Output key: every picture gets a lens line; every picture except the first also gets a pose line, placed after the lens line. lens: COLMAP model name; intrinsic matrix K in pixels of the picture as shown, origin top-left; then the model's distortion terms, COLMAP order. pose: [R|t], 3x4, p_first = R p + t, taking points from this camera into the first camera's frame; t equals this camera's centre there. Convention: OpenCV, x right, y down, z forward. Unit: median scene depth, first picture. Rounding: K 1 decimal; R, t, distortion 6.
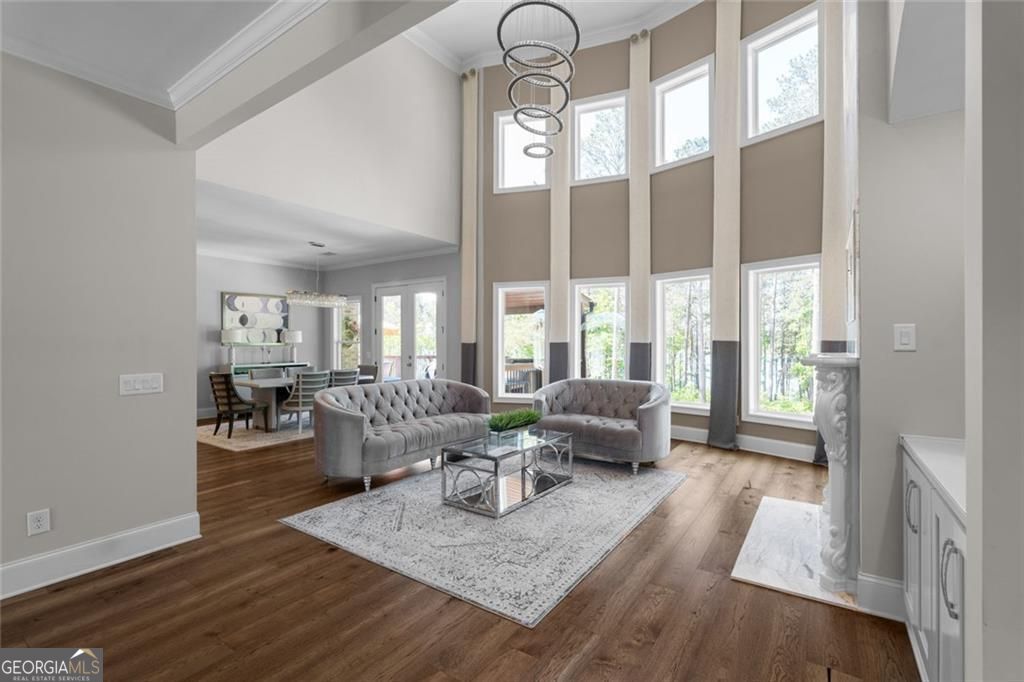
lens RADIAL K [[450.1, 0, 512.0], [0, 450.1, 341.0], [0, 0, 1]] dist [0.000630, 0.000066]
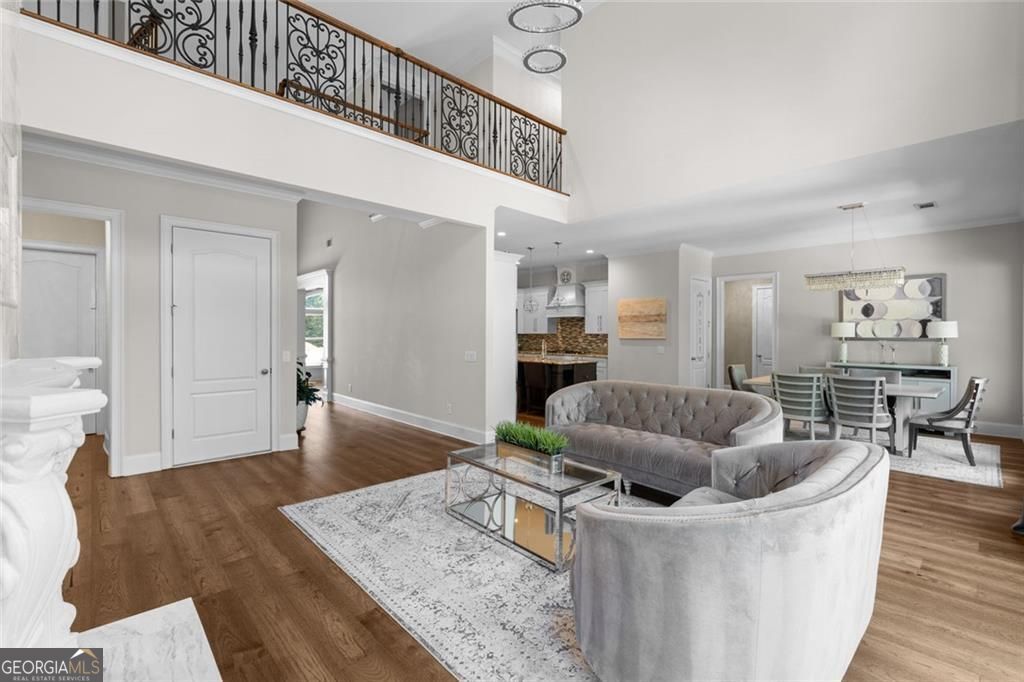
lens RADIAL K [[458.7, 0, 512.0], [0, 458.7, 341.0], [0, 0, 1]] dist [-0.000573, -0.038951]
pose [[-0.219666, 0.009788, -0.975526, 0.681631], [-0.004305, 0.999930, 0.011002, 0.007219], [0.975566, 0.006617, -0.219609, 1.020443]]
